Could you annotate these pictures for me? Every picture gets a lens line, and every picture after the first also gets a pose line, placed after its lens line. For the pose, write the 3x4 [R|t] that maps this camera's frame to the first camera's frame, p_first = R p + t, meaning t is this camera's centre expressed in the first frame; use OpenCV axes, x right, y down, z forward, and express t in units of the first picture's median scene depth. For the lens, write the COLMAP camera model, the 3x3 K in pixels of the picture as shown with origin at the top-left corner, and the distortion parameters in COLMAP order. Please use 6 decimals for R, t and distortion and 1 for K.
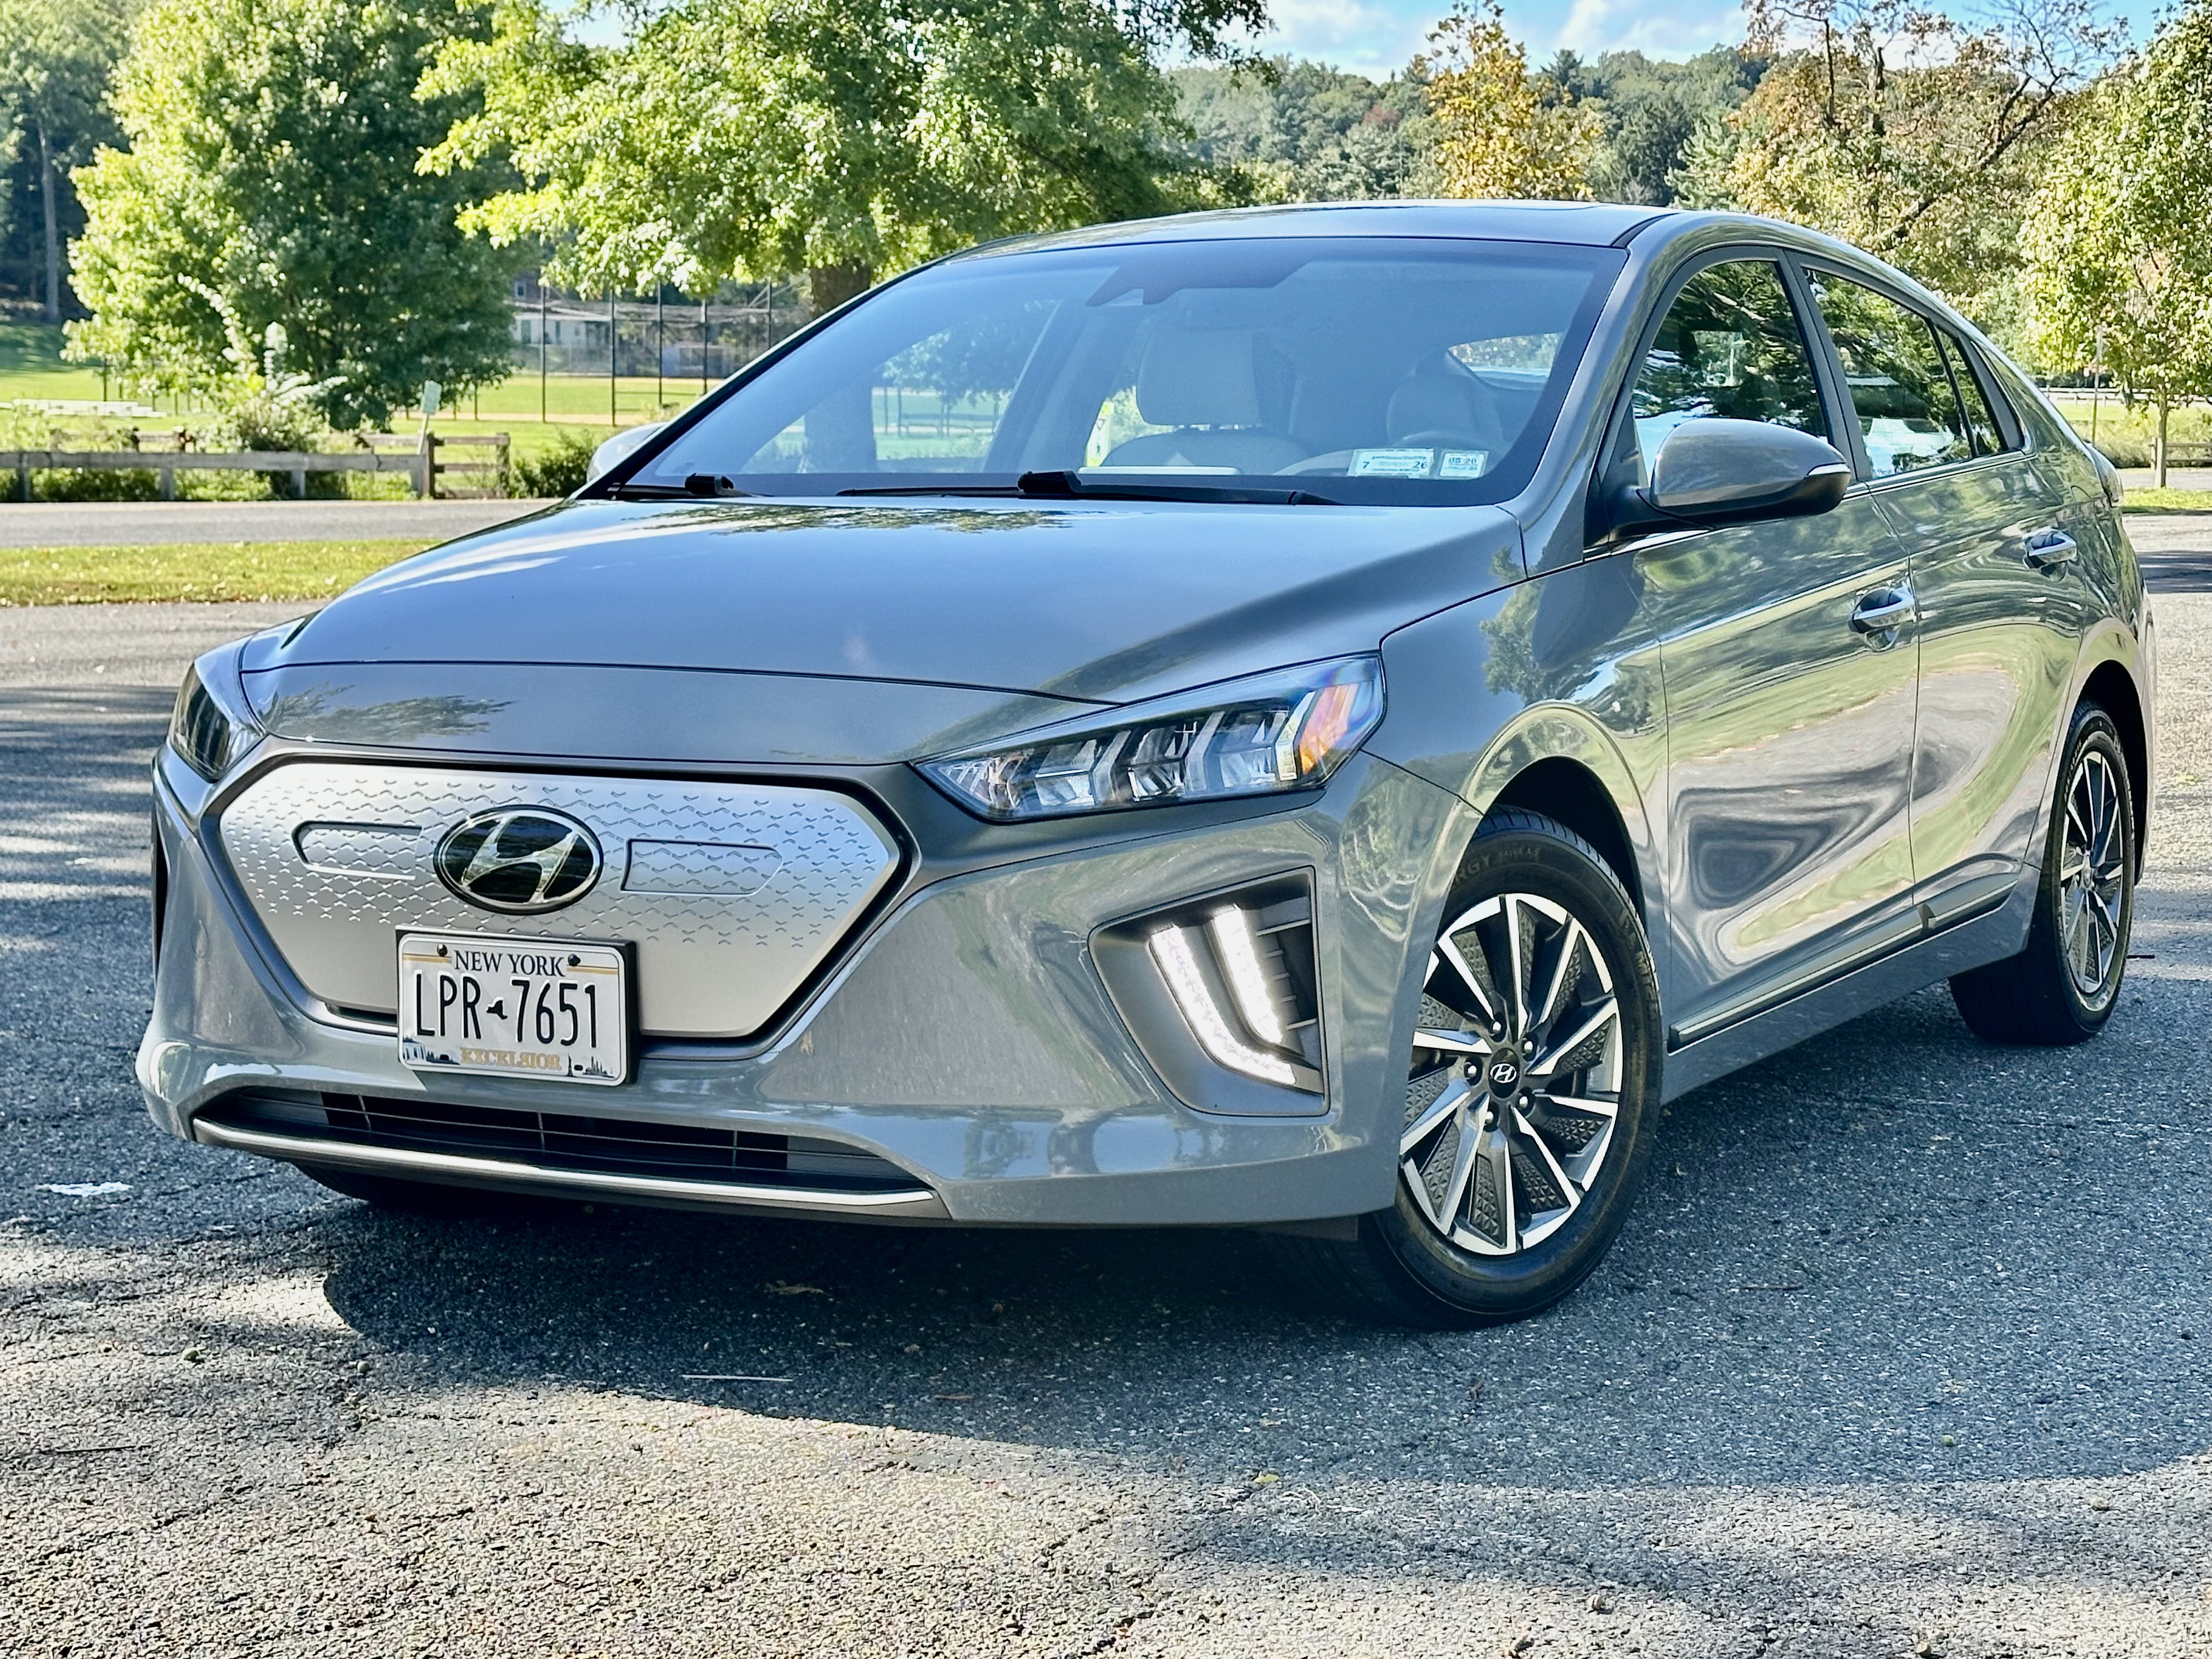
lens RADIAL K [[4038.1, 0, 1106.0], [0, 4038.1, 829.5], [0, 0, 1]] dist [0.057816, 0.231257]
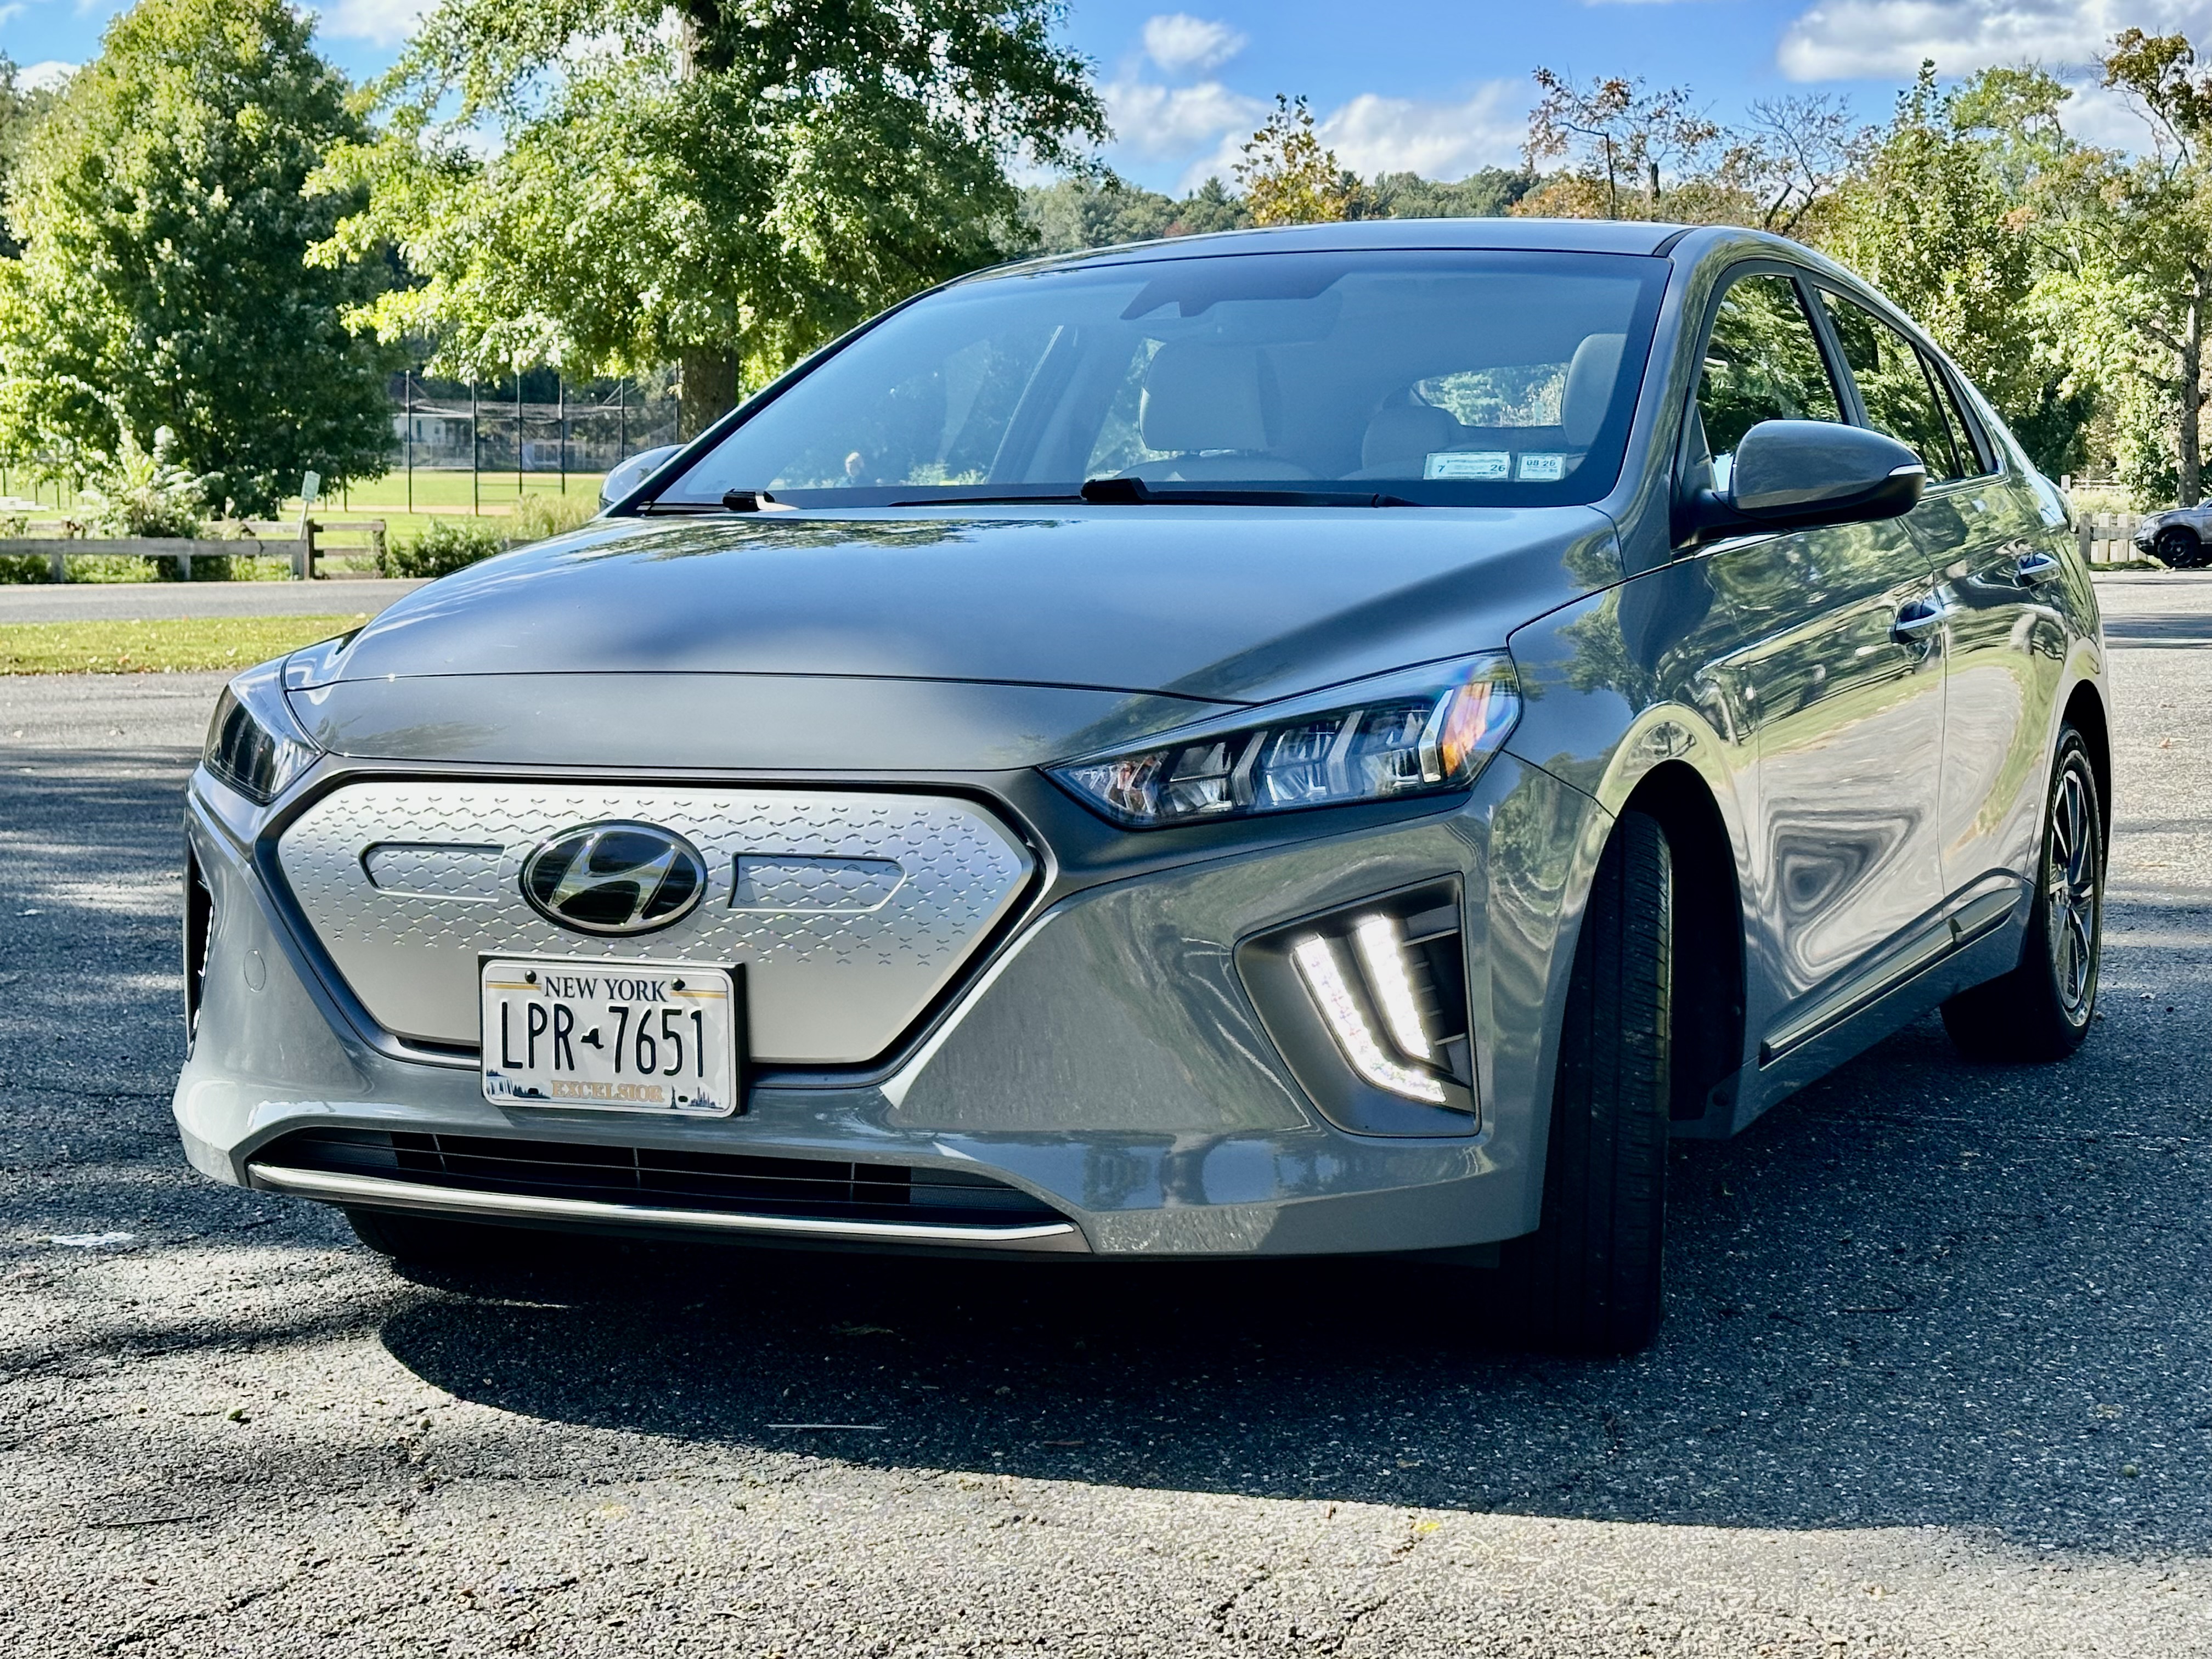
lens RADIAL K [[3653.6, 0, 1106.0], [0, 3653.6, 829.5], [0, 0, 1]] dist [0.121288, -0.093783]
pose [[0.998370, -0.012227, 0.055750, -0.073891], [0.013142, 0.999785, -0.016067, 0.010768], [-0.055541, 0.016773, 0.998315, 0.140103]]
